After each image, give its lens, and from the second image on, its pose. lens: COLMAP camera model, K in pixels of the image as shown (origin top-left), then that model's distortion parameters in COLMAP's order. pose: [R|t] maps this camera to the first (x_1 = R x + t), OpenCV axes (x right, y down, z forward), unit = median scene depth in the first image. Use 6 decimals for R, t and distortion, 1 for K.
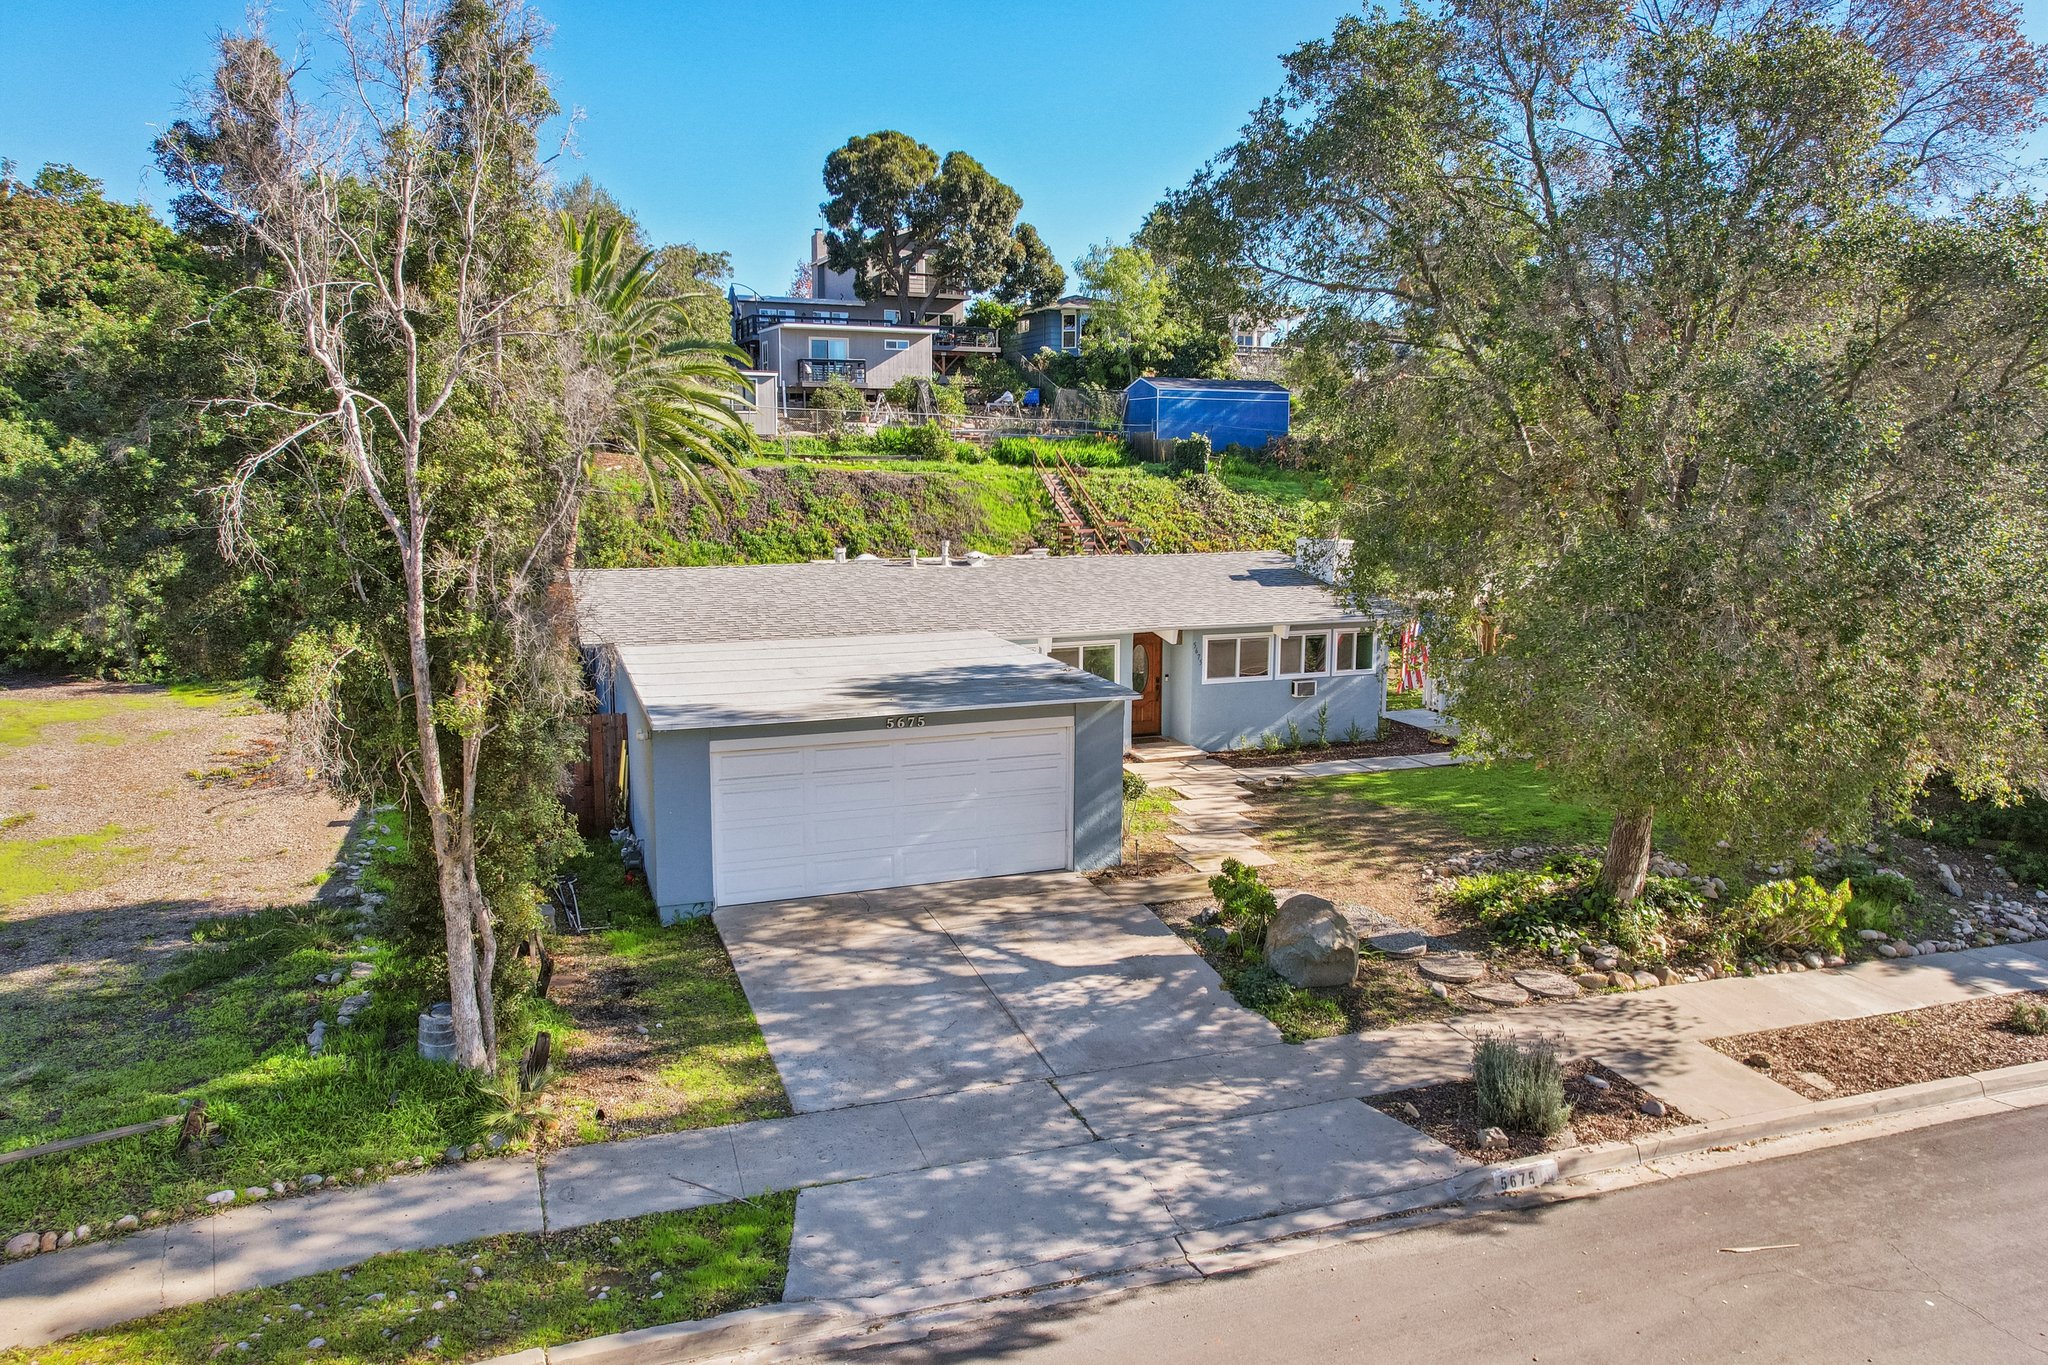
lens RADIAL K [[1324.9, 0, 1022.7], [0, 1324.9, 649.6], [0, 0, 1]] dist [-0.066474, 0.052391]
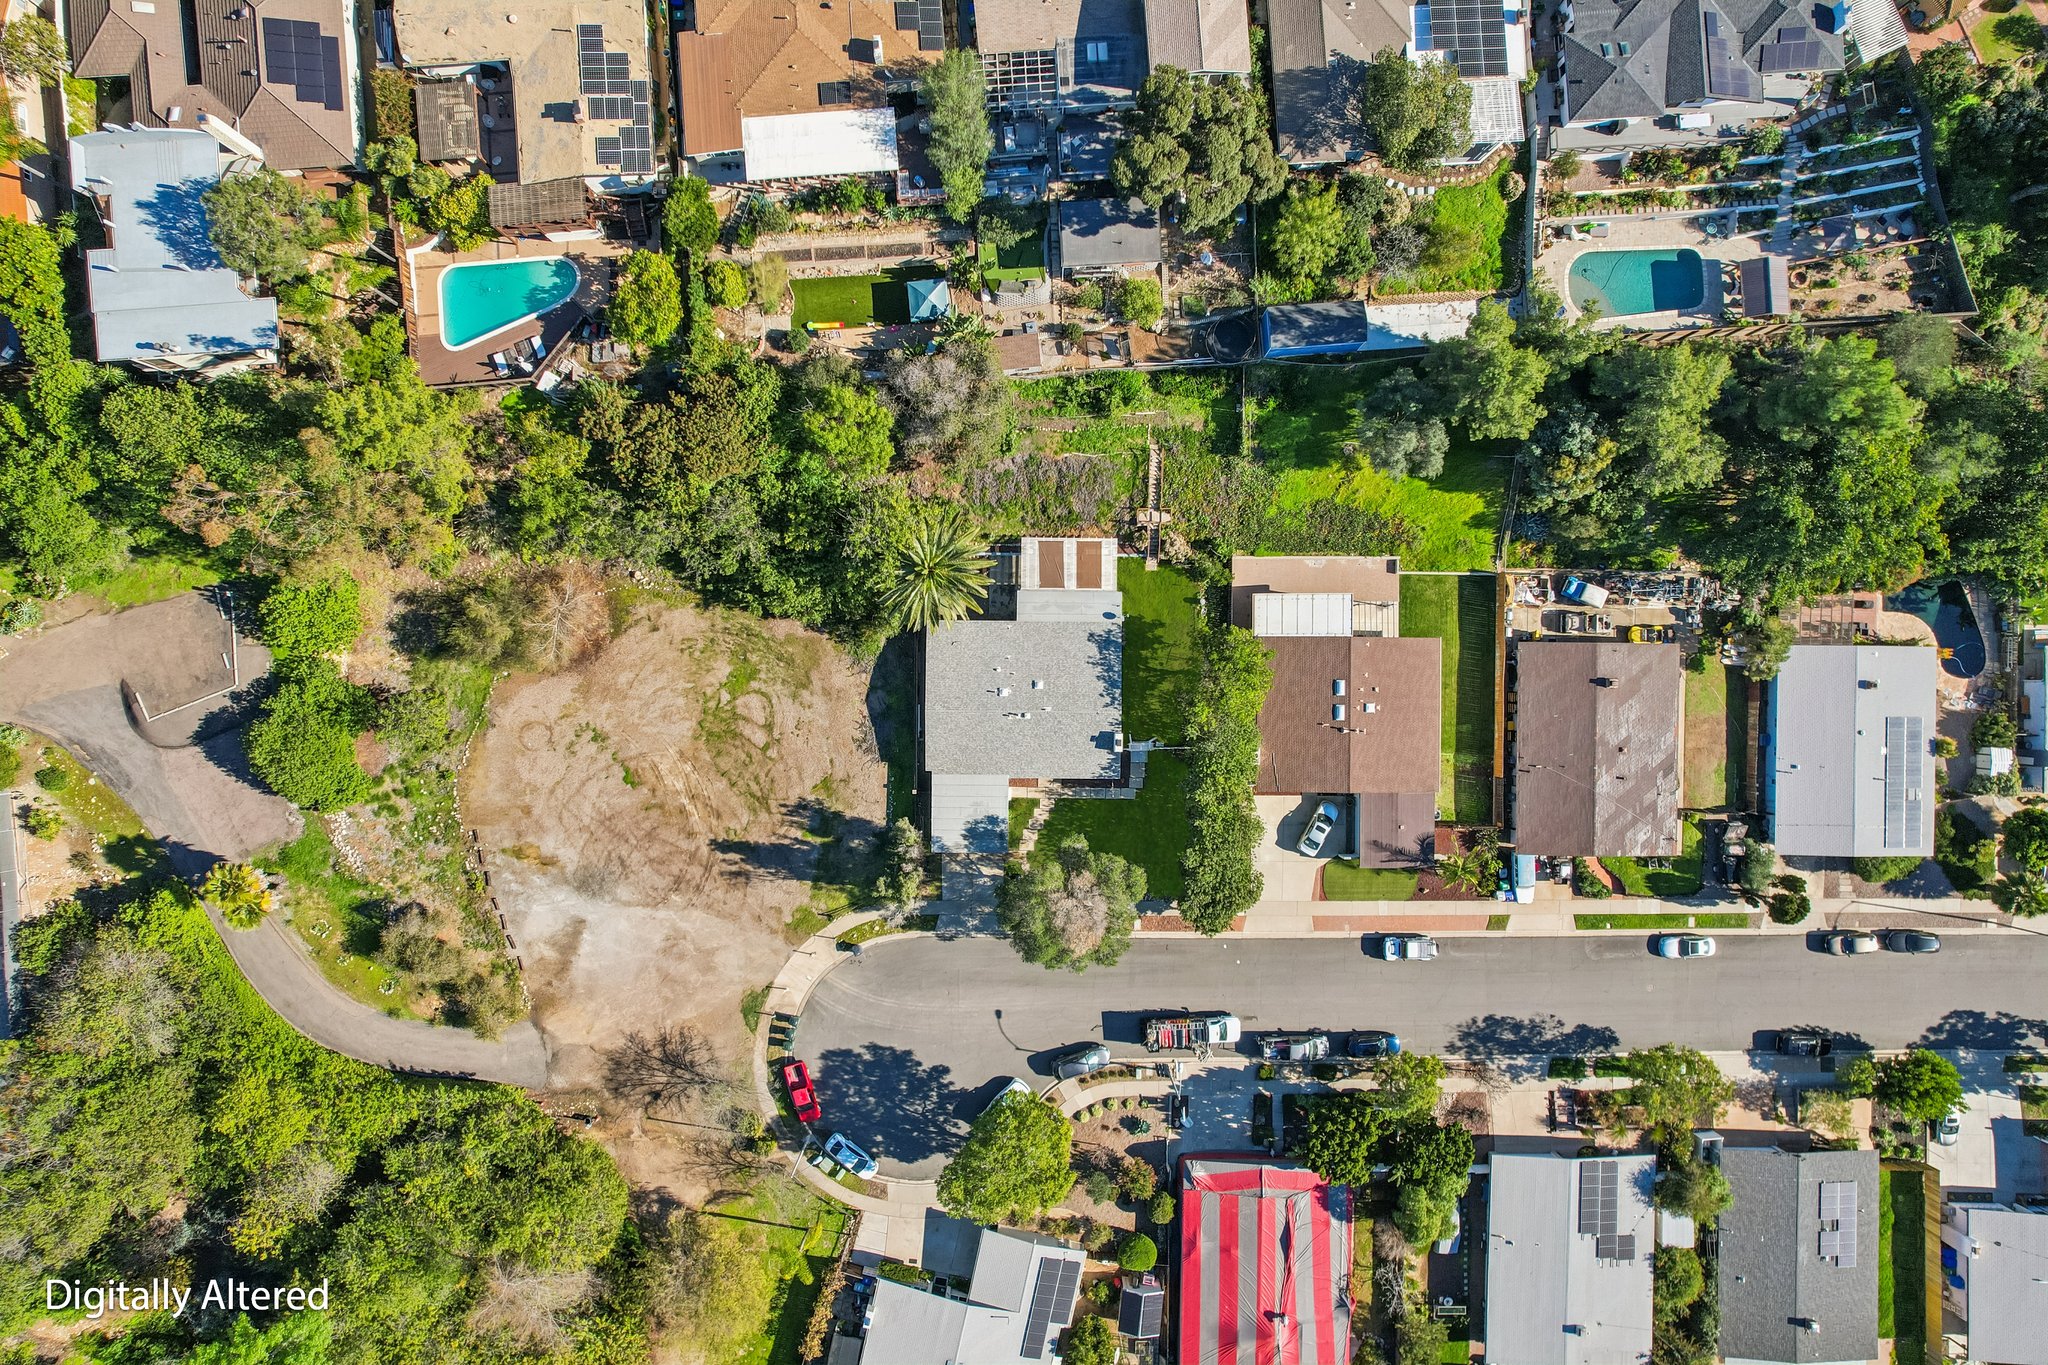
lens RADIAL K [[1324.9, 0, 1022.7], [0, 1324.9, 649.6], [0, 0, 1]] dist [-0.066474, 0.052391]
pose [[0.932475, 0.361226, 0.002618, -0.235584], [-0.053004, 0.129649, 0.990142, -7.177846], [0.357326, -0.923421, 0.140041, 1.188754]]
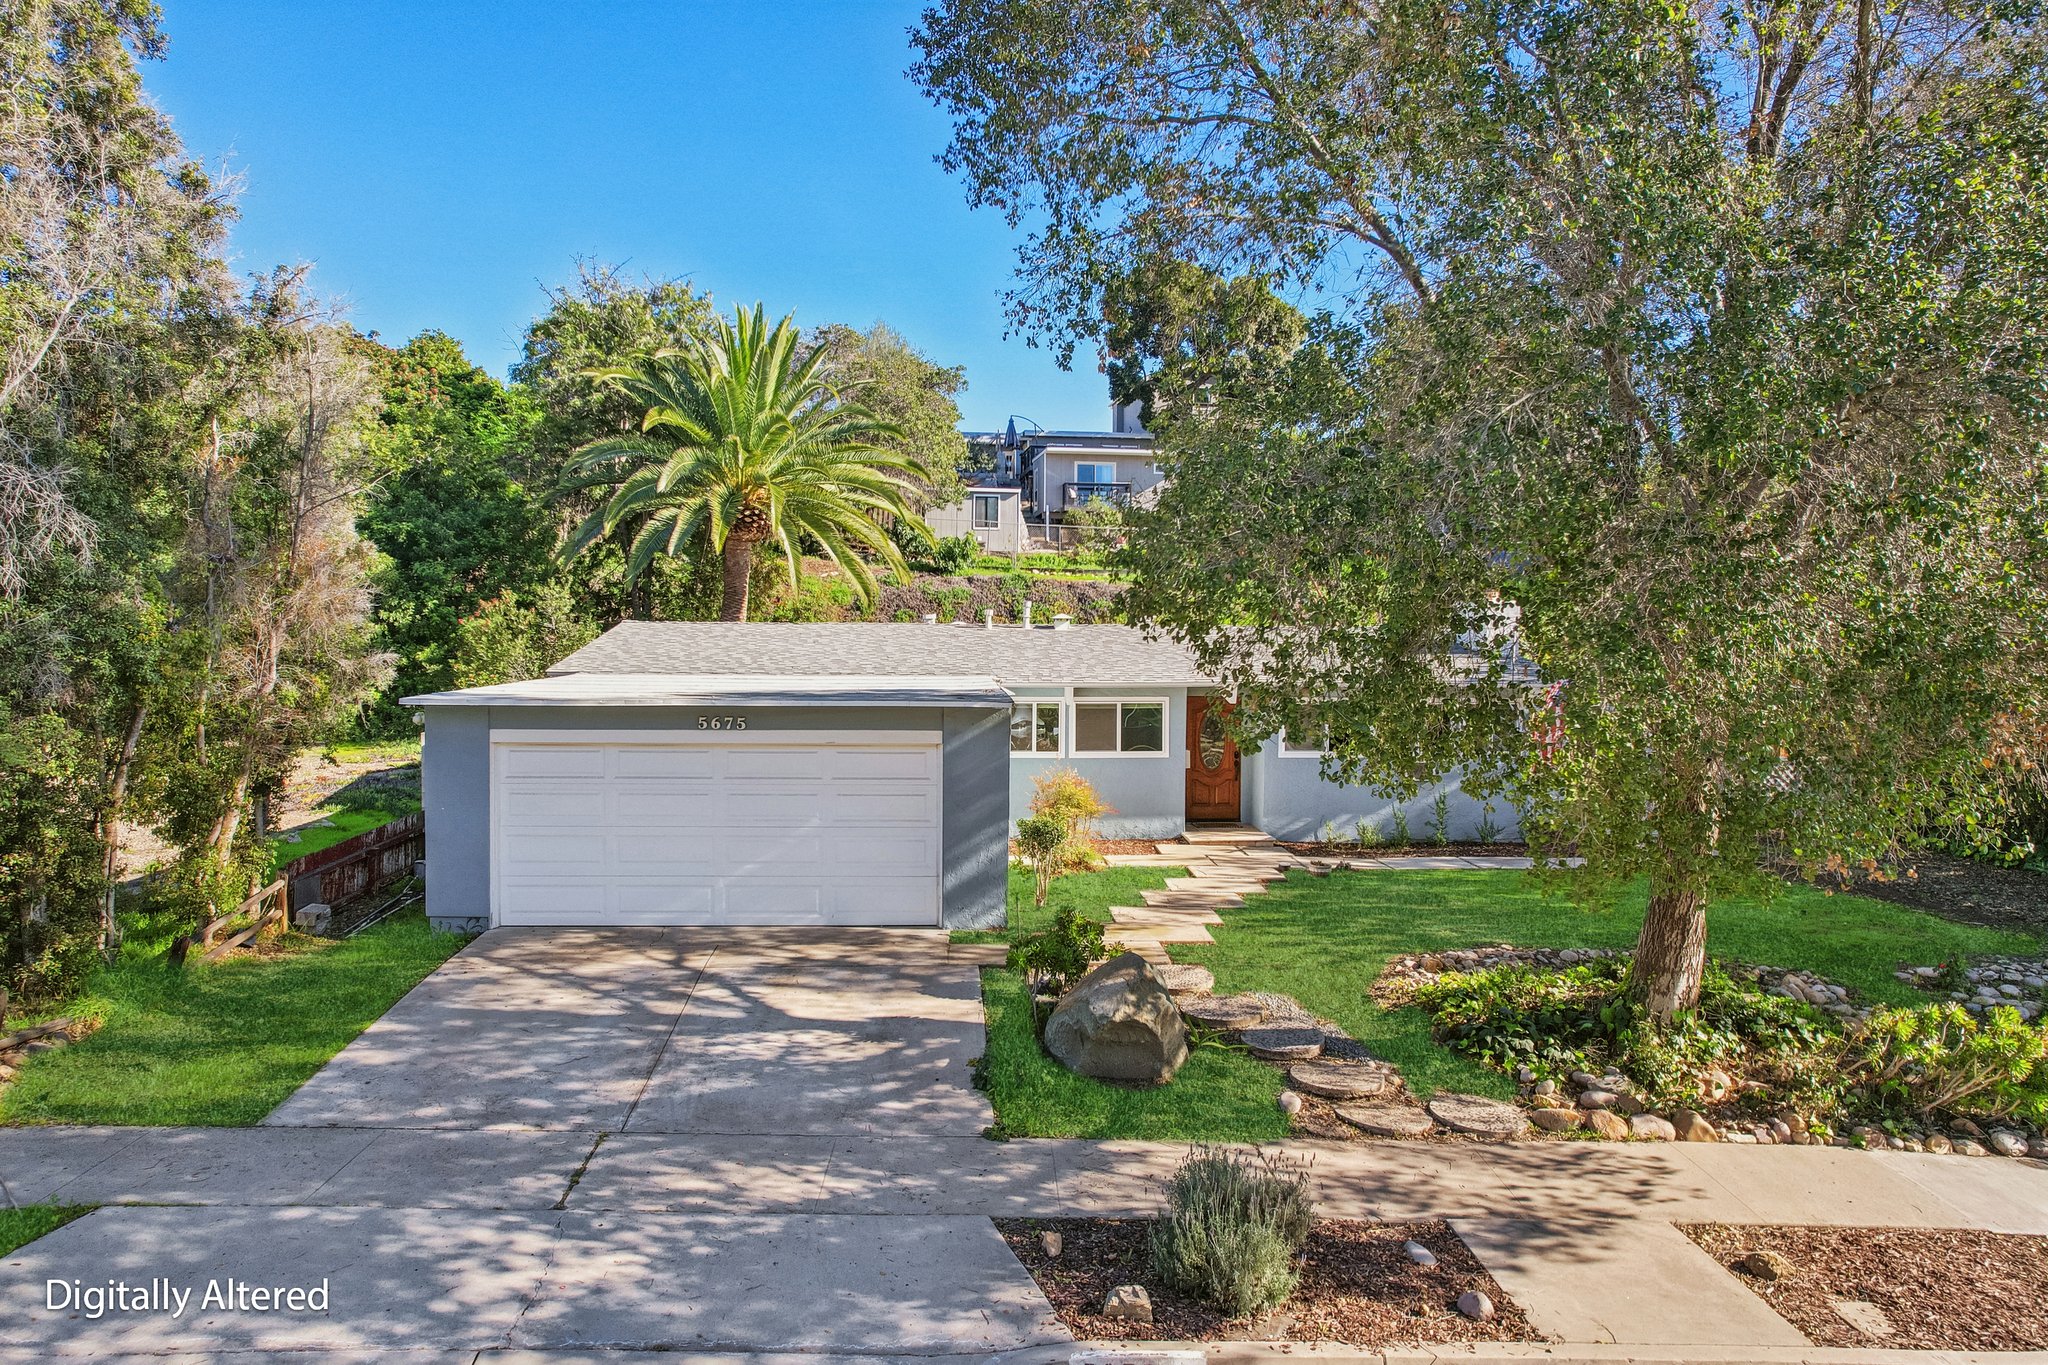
lens RADIAL K [[1316.5, 0, 1024.0], [0, 1316.5, 682.5], [0, 0, 1]] dist [-0.082476, 0.077174]
pose [[0.955411, 0.012878, -0.294998, 0.374345], [-0.044971, 0.993740, -0.102266, 0.117372], [0.291835, 0.110973, 0.950009, 0.294856]]
